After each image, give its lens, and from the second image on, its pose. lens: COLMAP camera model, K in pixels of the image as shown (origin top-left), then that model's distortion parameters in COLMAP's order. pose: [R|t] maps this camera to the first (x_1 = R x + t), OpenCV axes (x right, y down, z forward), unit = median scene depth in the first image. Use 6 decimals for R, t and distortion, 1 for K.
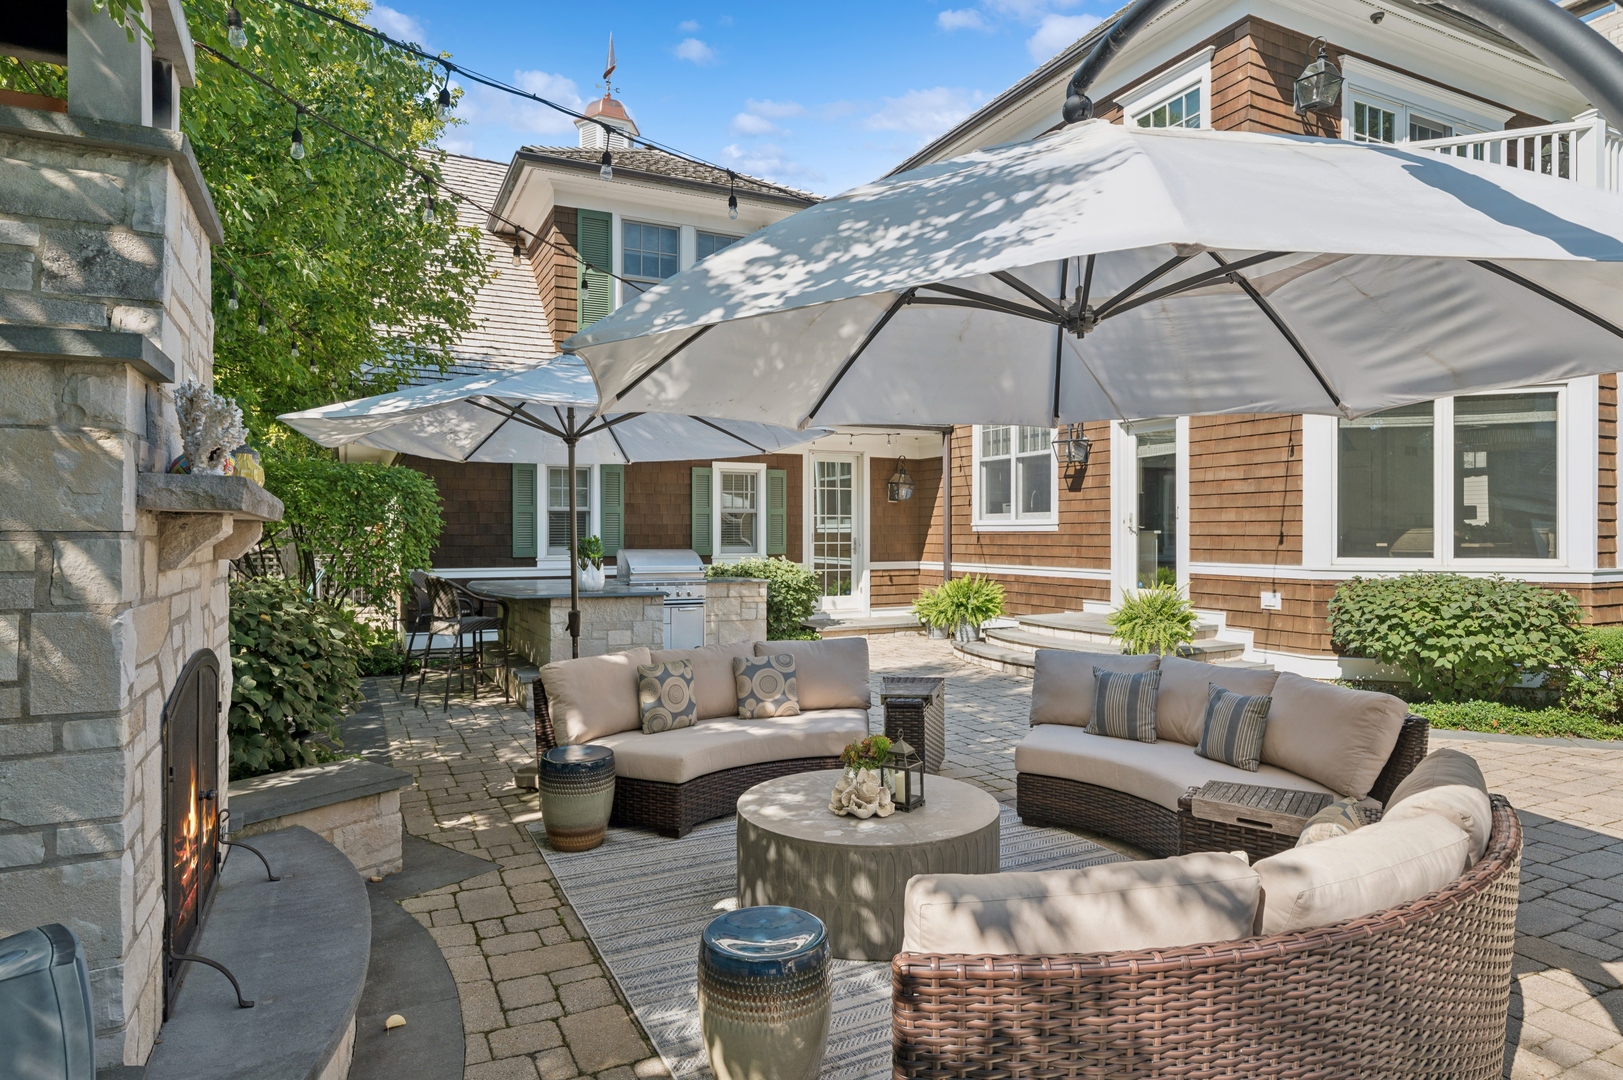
lens RADIAL K [[934.5, 0, 810.9], [0, 934.5, 539.6], [0, 0, 1]] dist [0.002937, 0.000381]
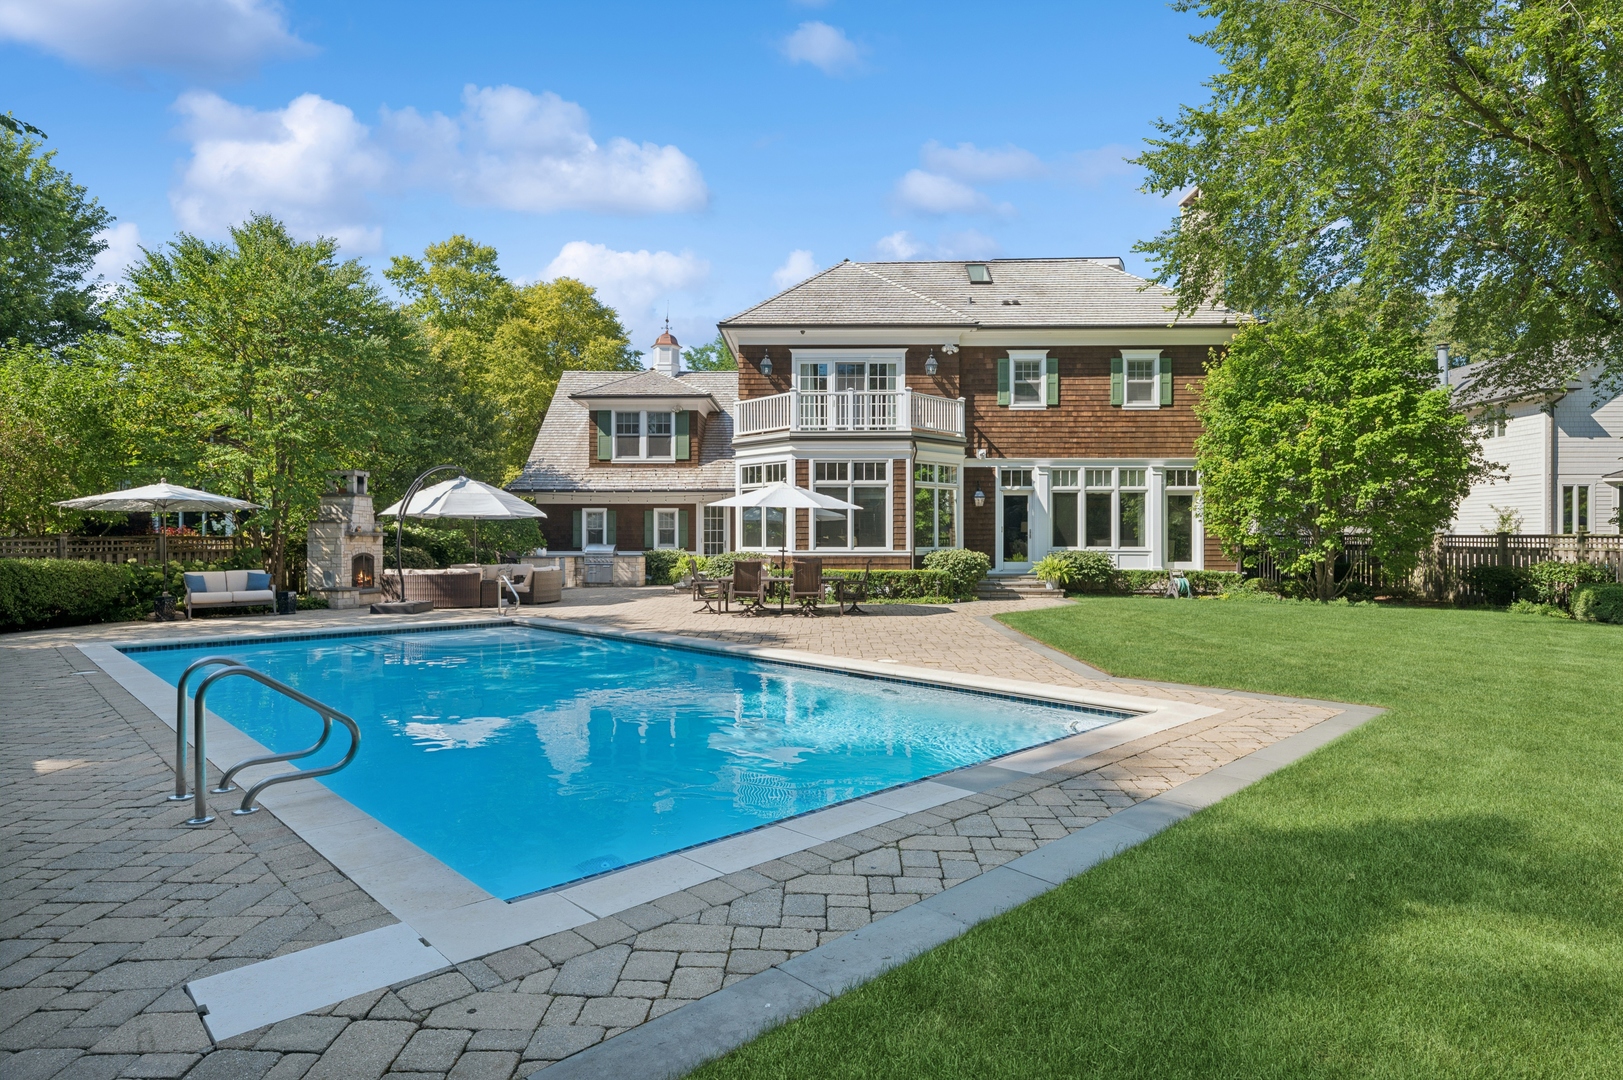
lens RADIAL K [[905.9, 0, 806.0], [0, 905.9, 543.1], [0, 0, 1]] dist [-0.001470, -0.000424]
pose [[0.889679, -0.000950, -0.456586, 1.337407], [-0.001768, 0.999983, -0.005527, 0.017704], [0.456584, 0.005724, 0.889662, -0.906070]]
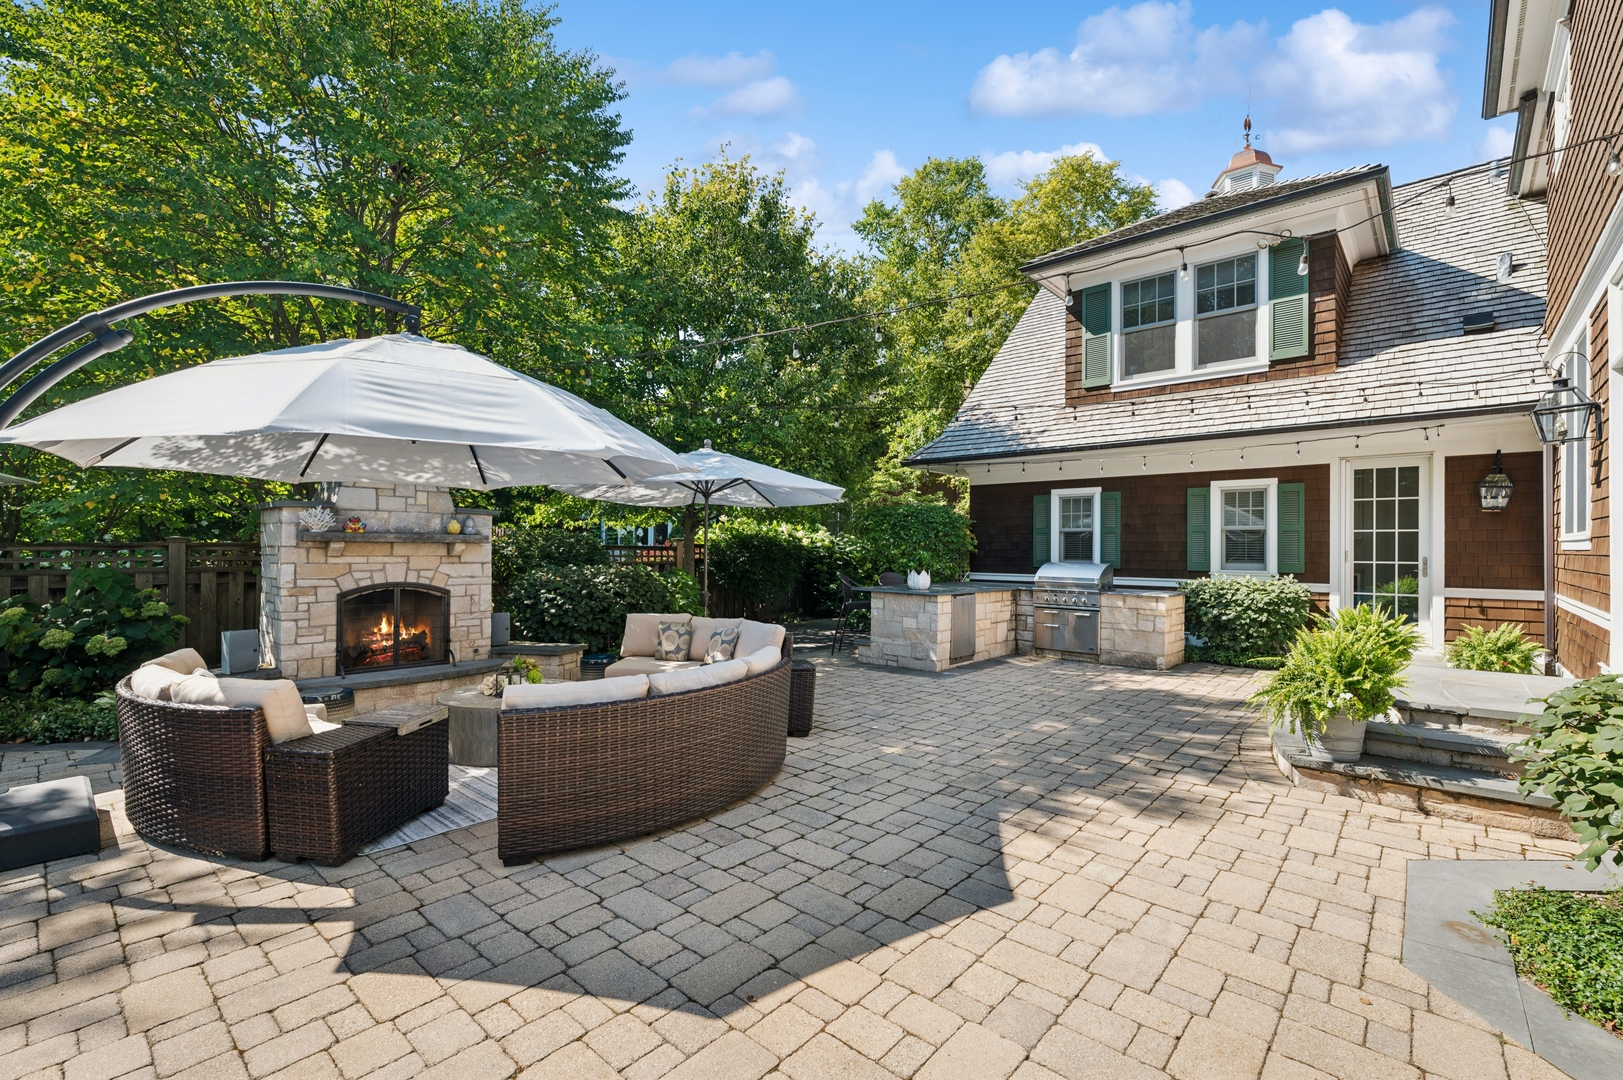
lens RADIAL K [[702.6, 0, 818.7], [0, 702.6, 543.5], [0, 0, 1]] dist [0.002165, -0.000171]
pose [[0.383936, -0.006075, -0.923340, 0.465146], [-0.012669, 0.999850, -0.011847, 0.000356], [0.923273, 0.016246, 0.383801, 0.307445]]
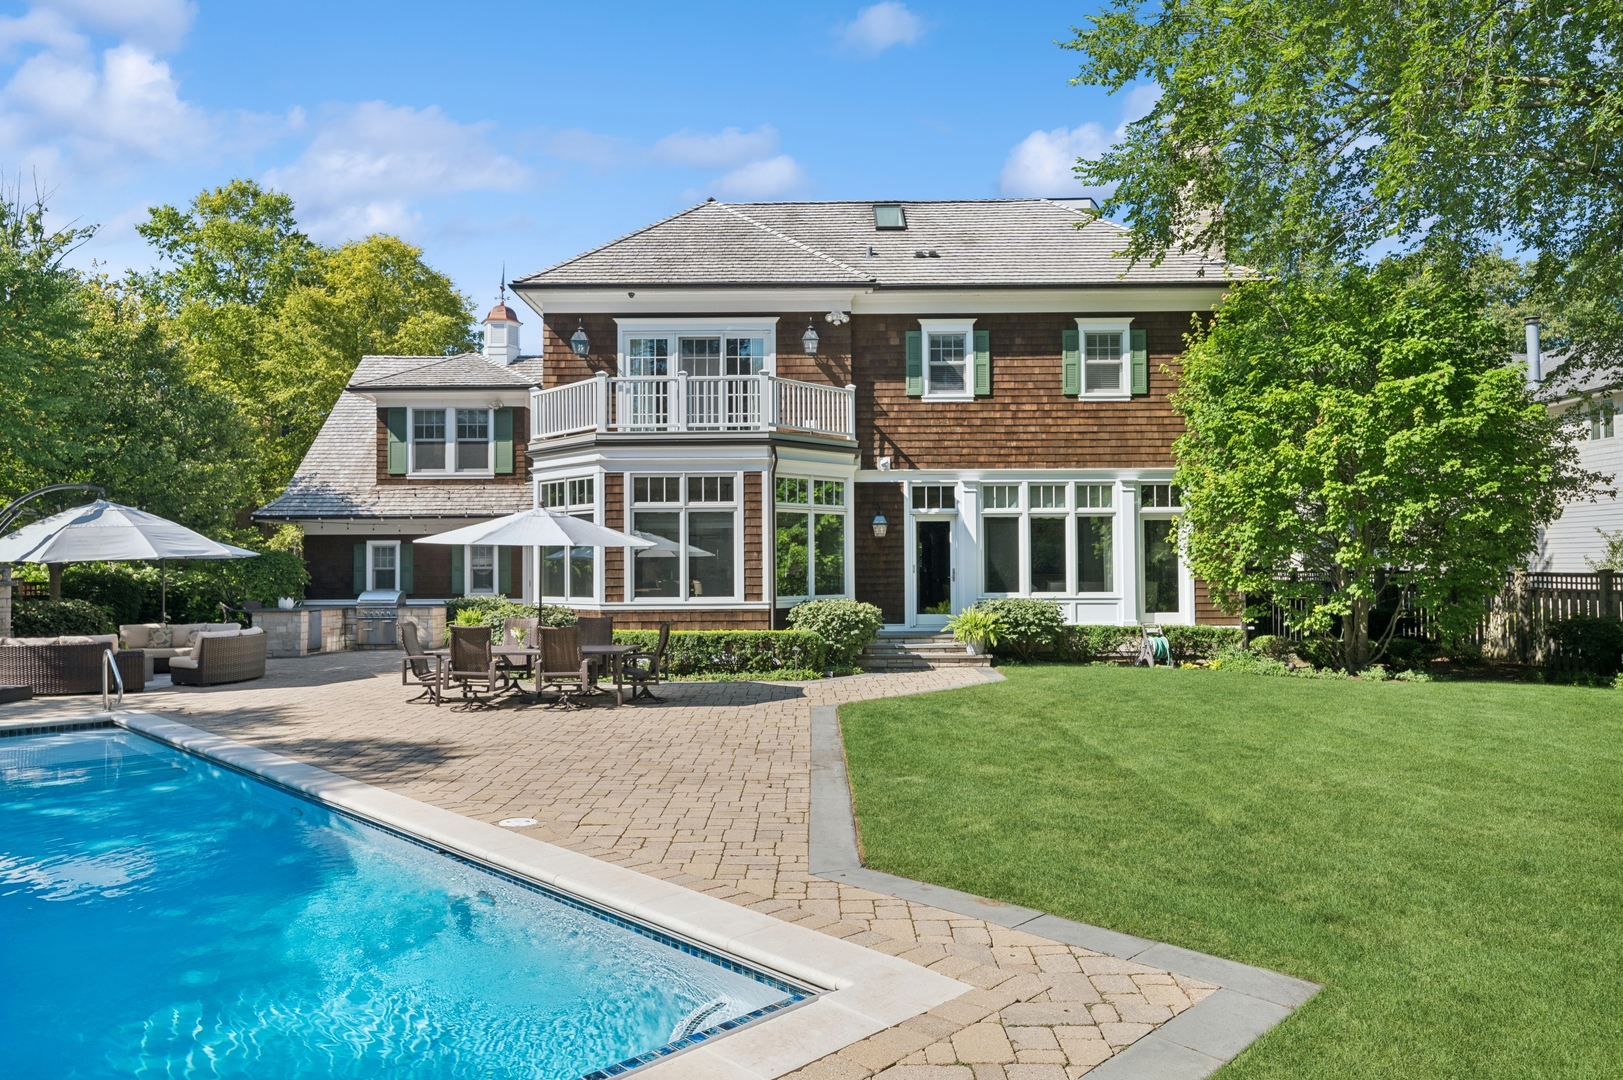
lens RADIAL K [[1095.6, 0, 812.5], [0, 1095.6, 544.6], [0, 0, 1]] dist [-0.003206, 0.004629]
pose [[0.897122, -0.018302, -0.441403, 1.425555], [0.004928, 0.999494, -0.031426, -0.008183], [0.441754, 0.026018, 0.896759, -0.564193]]
